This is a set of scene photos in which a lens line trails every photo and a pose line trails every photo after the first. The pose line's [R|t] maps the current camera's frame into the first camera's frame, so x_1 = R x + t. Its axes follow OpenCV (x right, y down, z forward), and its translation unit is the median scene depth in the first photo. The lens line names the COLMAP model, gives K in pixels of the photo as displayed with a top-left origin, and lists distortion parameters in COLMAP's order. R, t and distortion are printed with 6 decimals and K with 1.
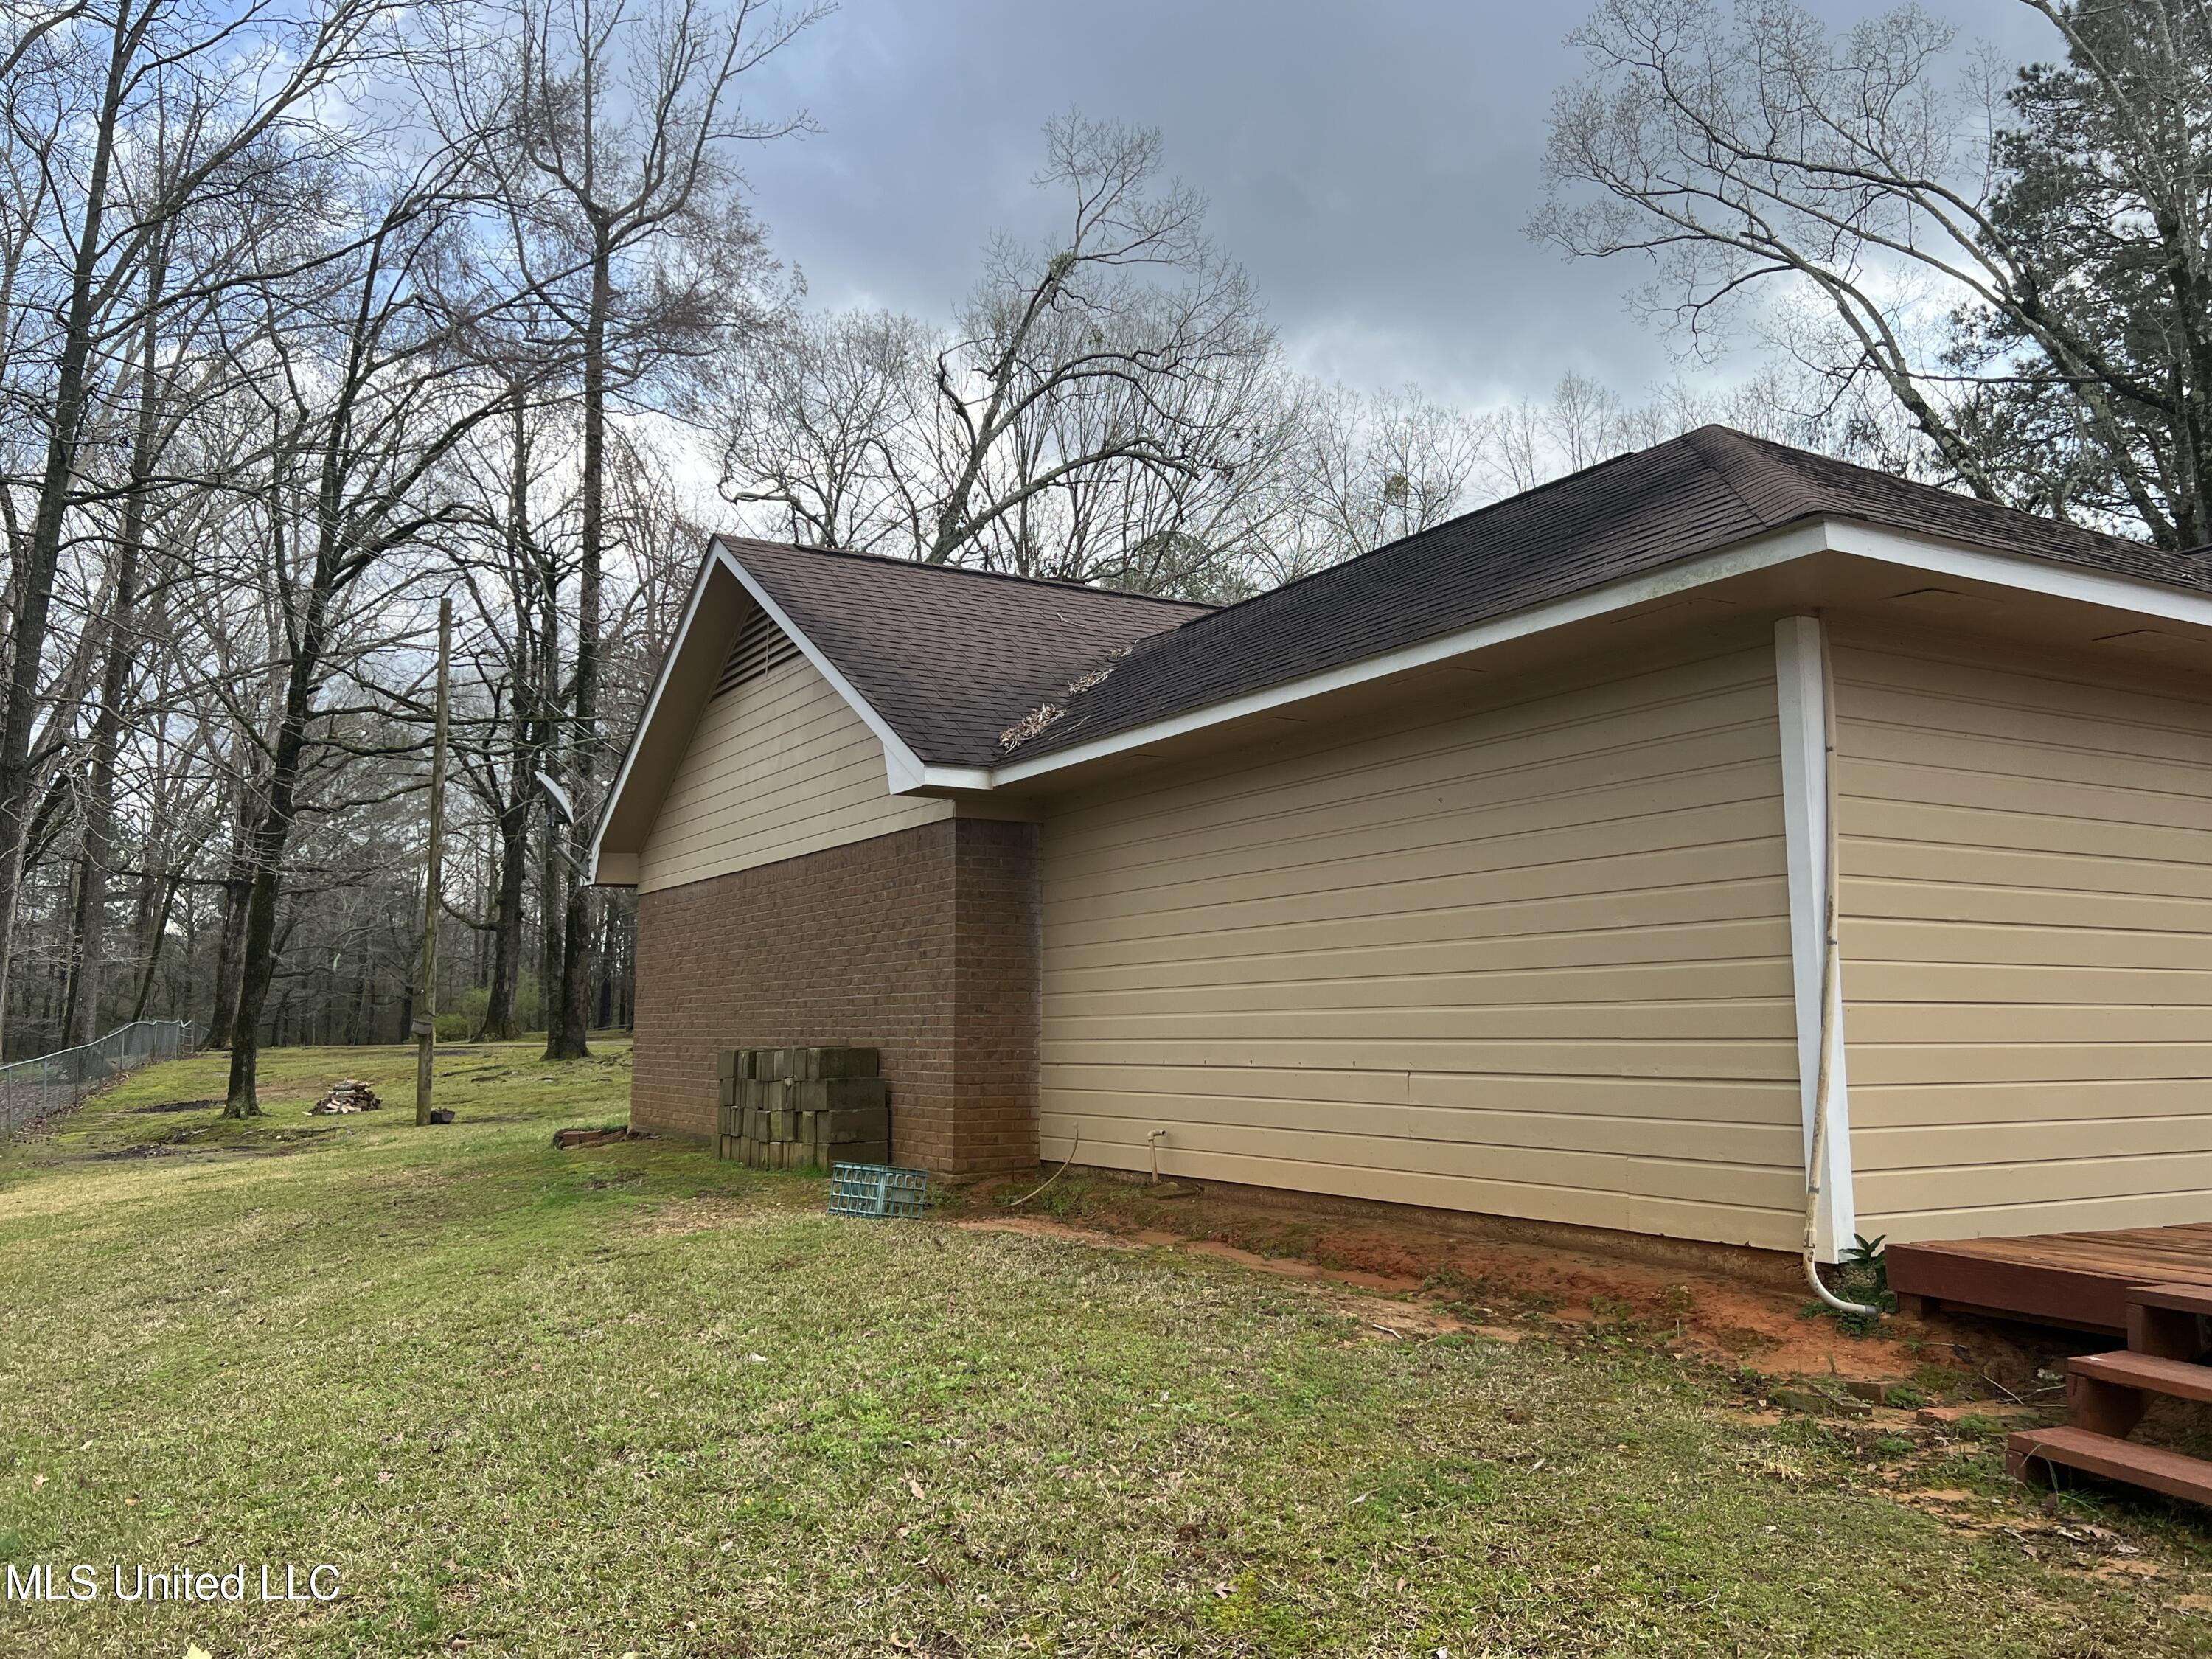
lens RADIAL K [[1750.4, 0, 1106.0], [0, 1750.4, 829.5], [0, 0, 1]] dist [0.080772, -0.102181]
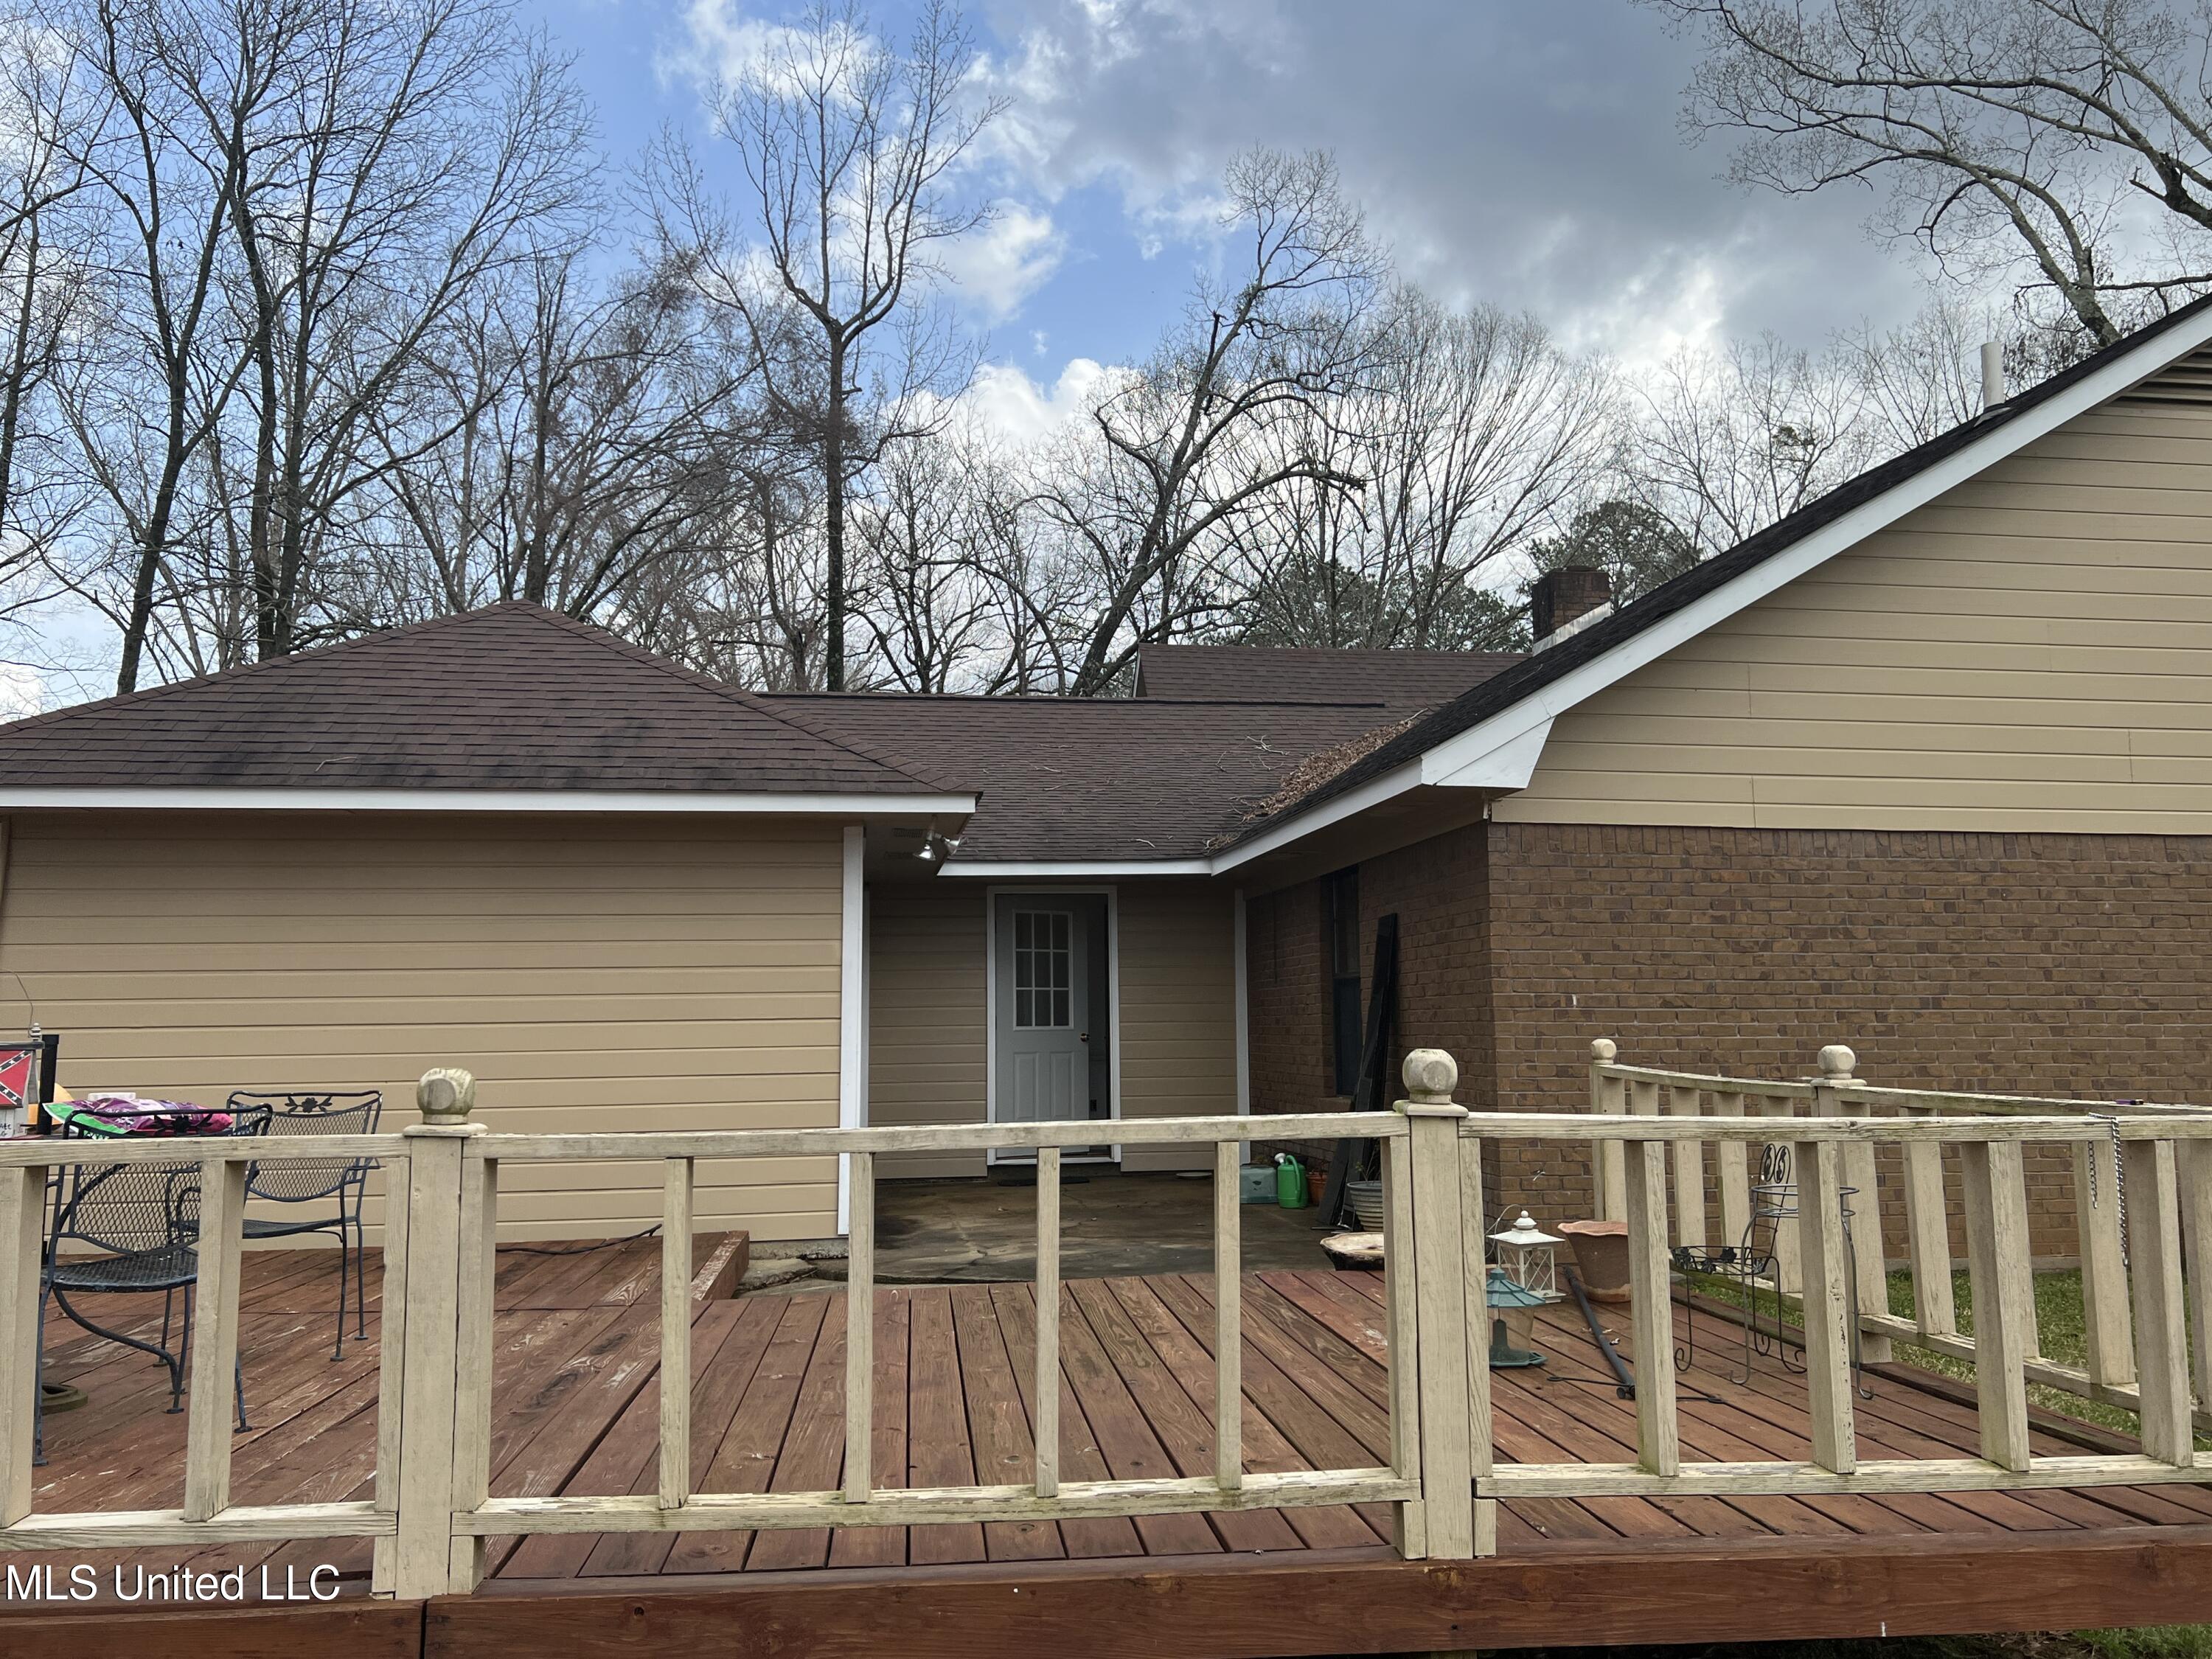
lens RADIAL K [[1750.4, 0, 1106.0], [0, 1750.4, 829.5], [0, 0, 1]] dist [0.080772, -0.102181]
pose [[0.929760, -0.049748, -0.364791, 0.273792], [0.053780, 0.998552, 0.000894, -0.012763], [0.364218, -0.020449, 0.931089, -0.003074]]
